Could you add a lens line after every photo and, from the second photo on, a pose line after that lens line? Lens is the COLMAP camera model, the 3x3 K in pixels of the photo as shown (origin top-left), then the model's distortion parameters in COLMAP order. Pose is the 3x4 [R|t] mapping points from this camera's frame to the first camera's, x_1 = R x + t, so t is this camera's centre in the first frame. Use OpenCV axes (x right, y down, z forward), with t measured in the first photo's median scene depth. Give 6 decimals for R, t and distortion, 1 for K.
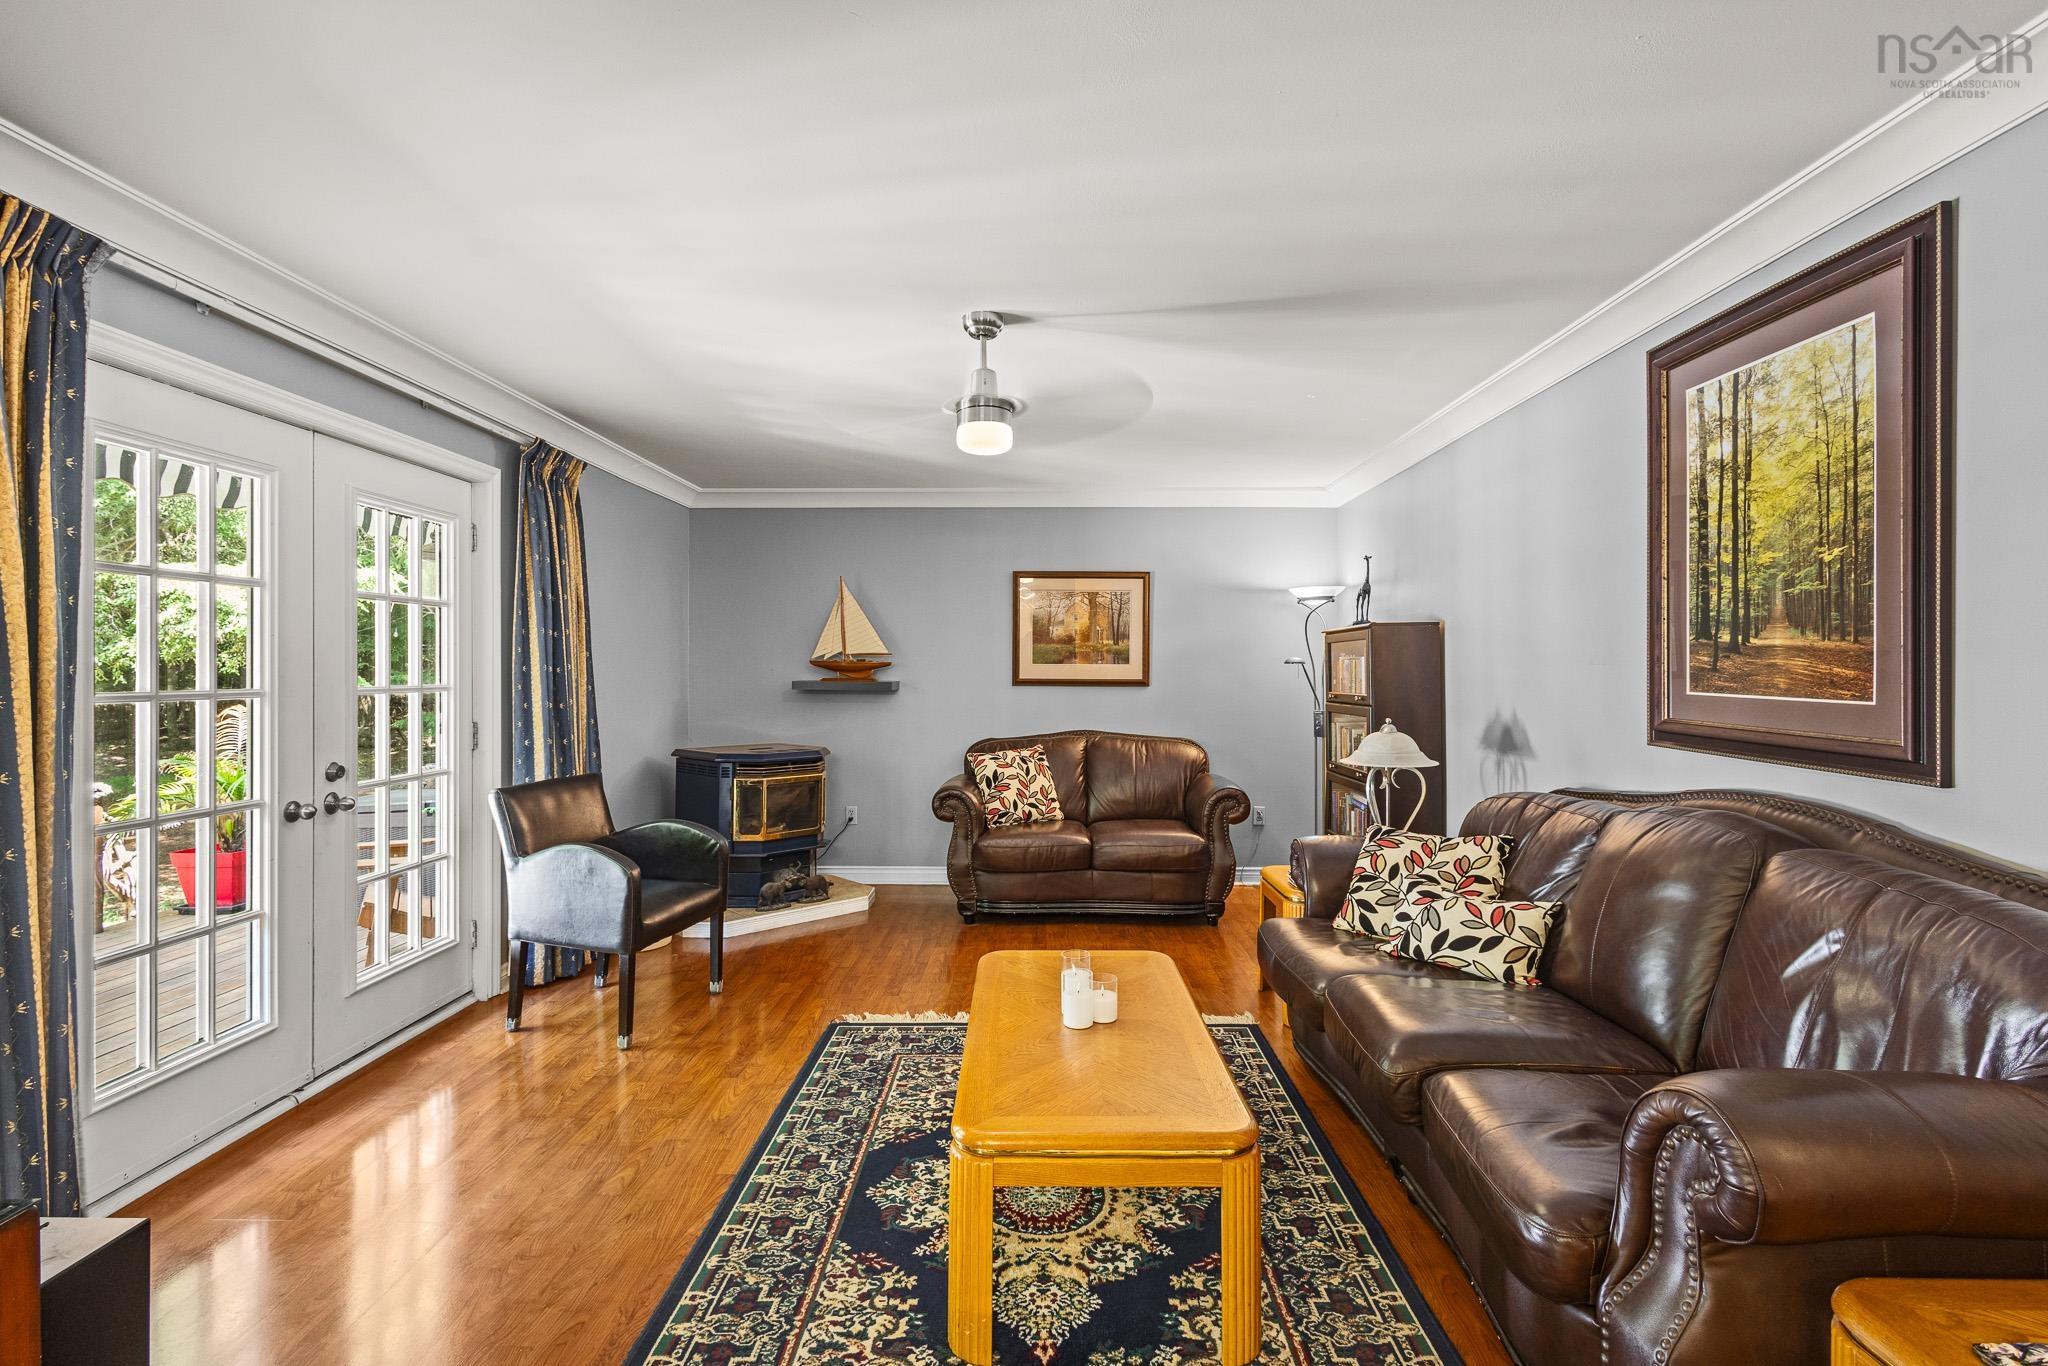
lens RADIAL K [[936.5, 0, 1028.9], [0, 936.5, 677.6], [0, 0, 1]] dist [0.008276, -0.002503]
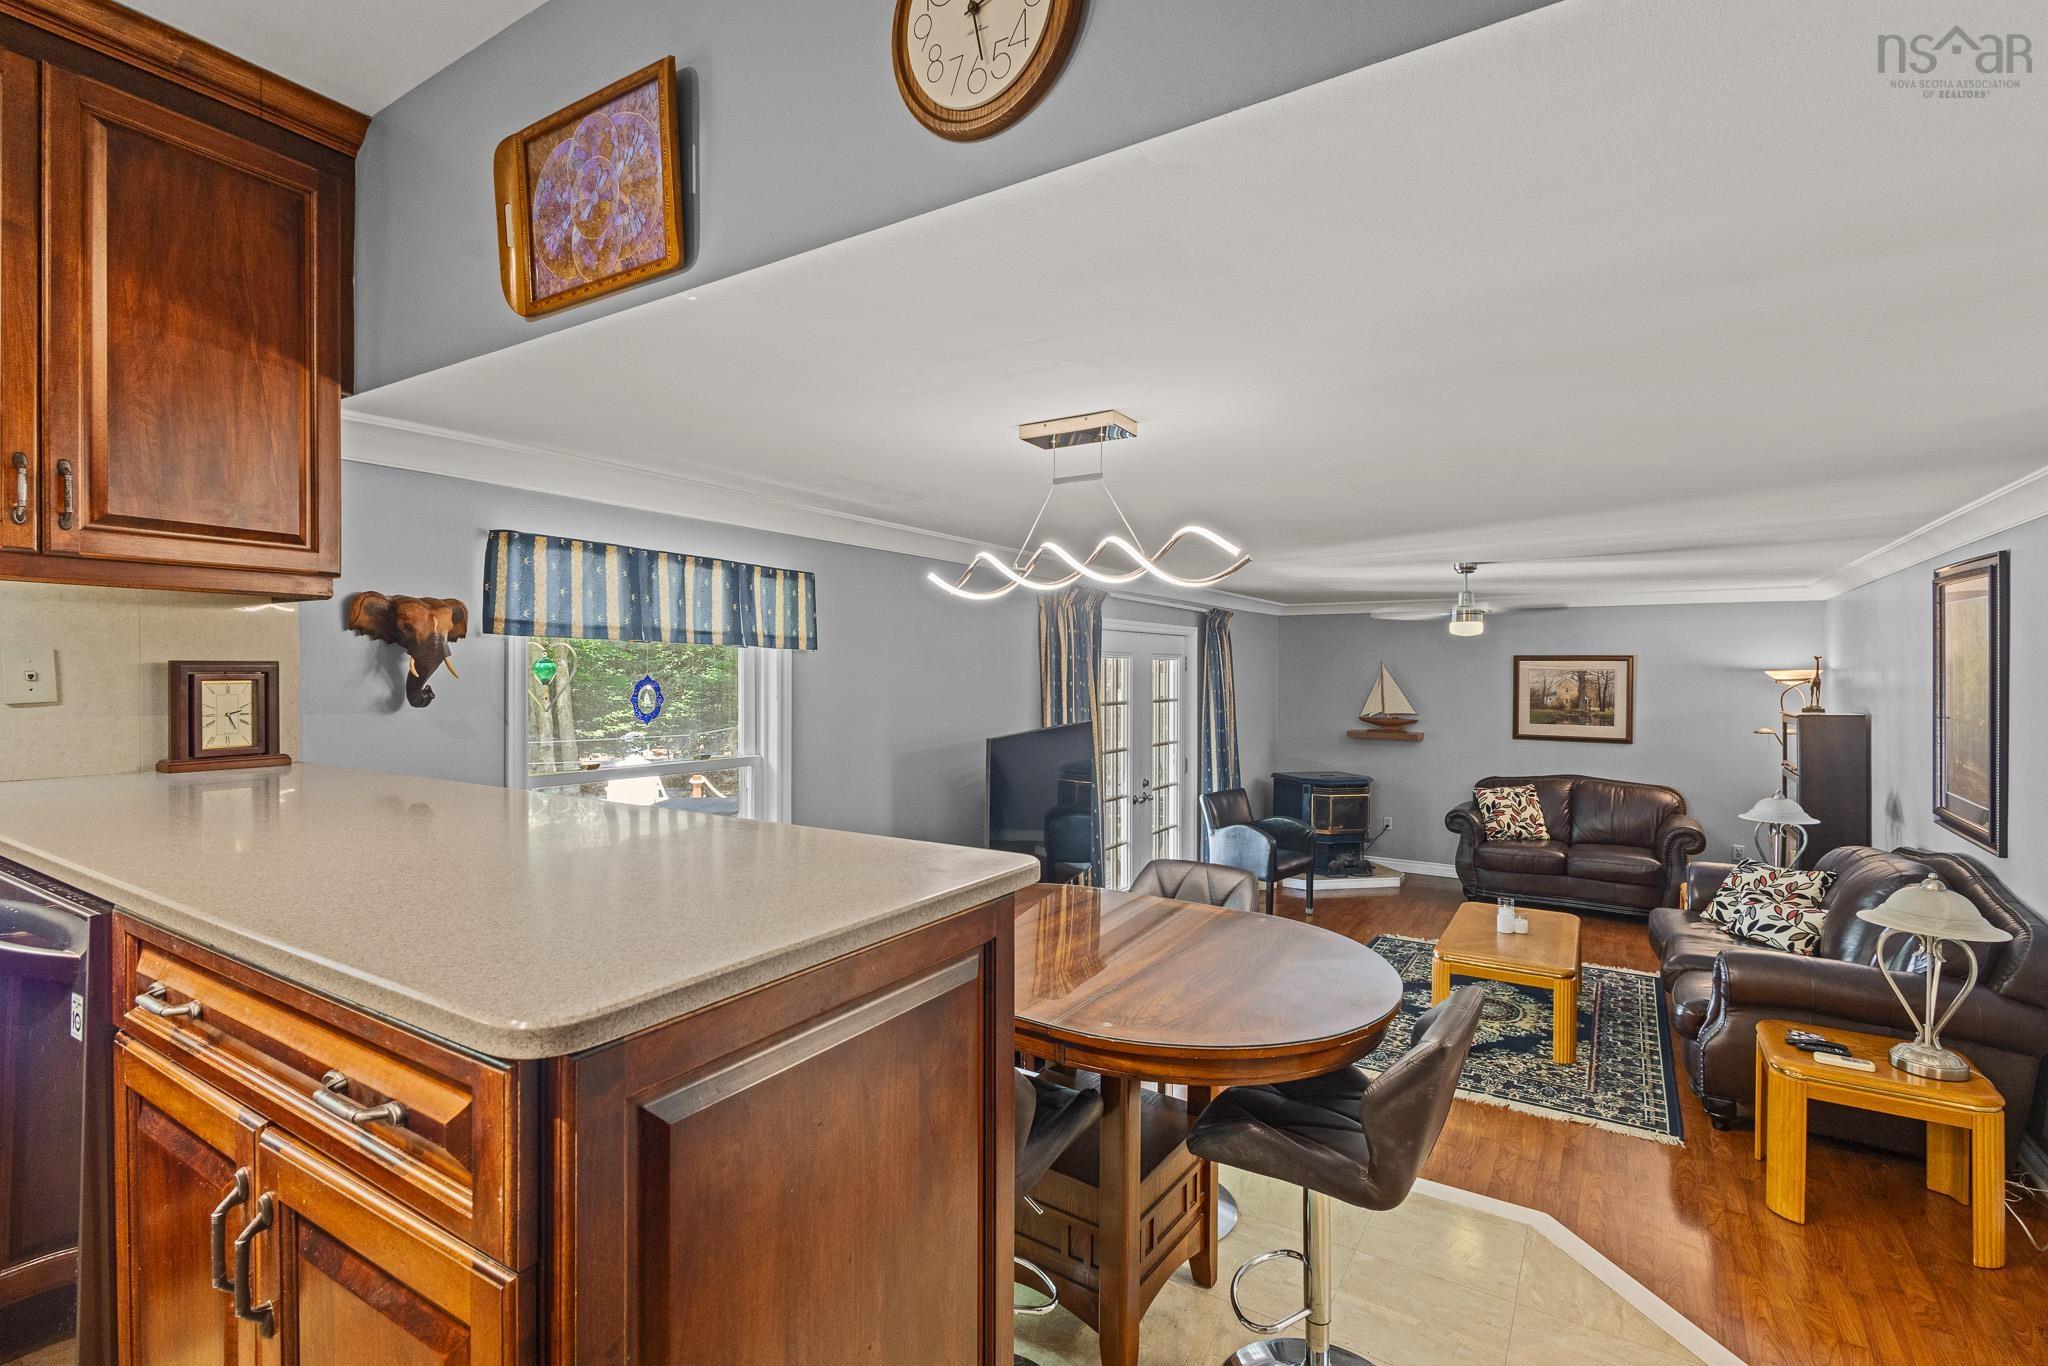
lens RADIAL K [[936.5, 0, 1018.6], [0, 936.5, 681.2], [0, 0, 1]] dist [0.008276, -0.002503]
pose [[0.847933, 0.006450, -0.530064, 0.113123], [-0.004920, 0.999979, 0.004297, -0.091887], [0.530081, -0.001036, 0.847947, -0.642007]]
